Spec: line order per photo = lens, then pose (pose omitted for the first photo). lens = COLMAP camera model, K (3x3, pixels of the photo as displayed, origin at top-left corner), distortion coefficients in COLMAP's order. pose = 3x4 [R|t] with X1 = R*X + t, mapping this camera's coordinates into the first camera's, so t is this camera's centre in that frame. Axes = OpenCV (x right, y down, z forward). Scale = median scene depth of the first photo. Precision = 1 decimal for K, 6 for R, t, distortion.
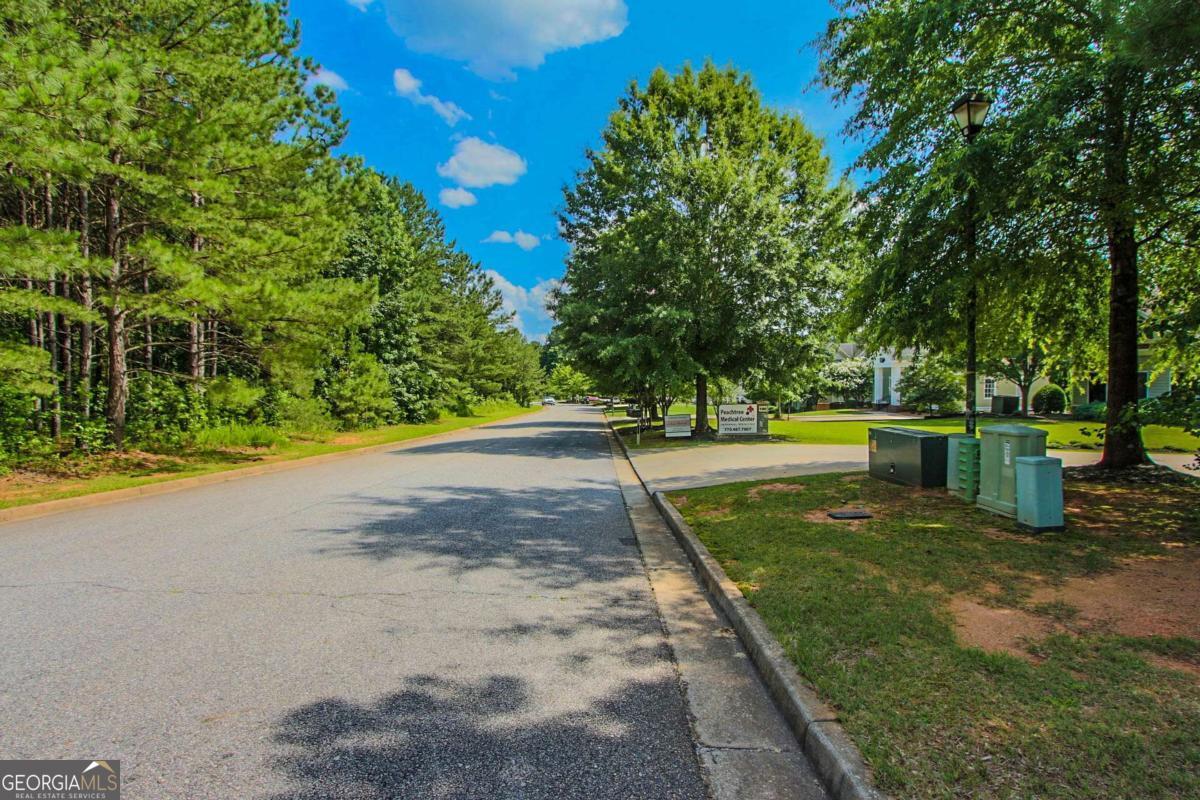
lens RADIAL K [[549.7, 0, 582.2], [0, 549.7, 403.6], [0, 0, 1]] dist [-0.015519, -0.000010]
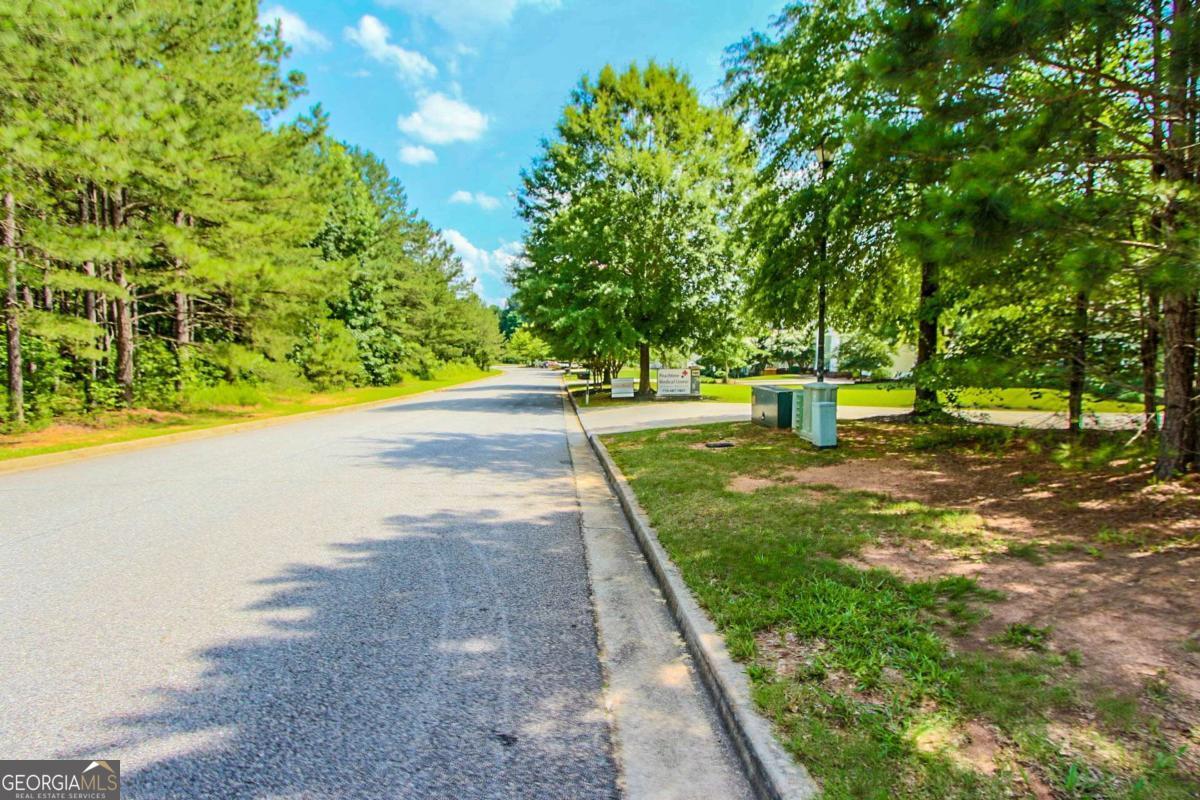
lens RADIAL K [[549.7, 0, 582.2], [0, 549.7, 403.6], [0, 0, 1]] dist [-0.015519, -0.000010]
pose [[0.997319, -0.000910, 0.073165, 0.006182], [-0.003754, 0.997970, 0.063581, 0.001012], [-0.073075, -0.063685, 0.995291, -0.129161]]
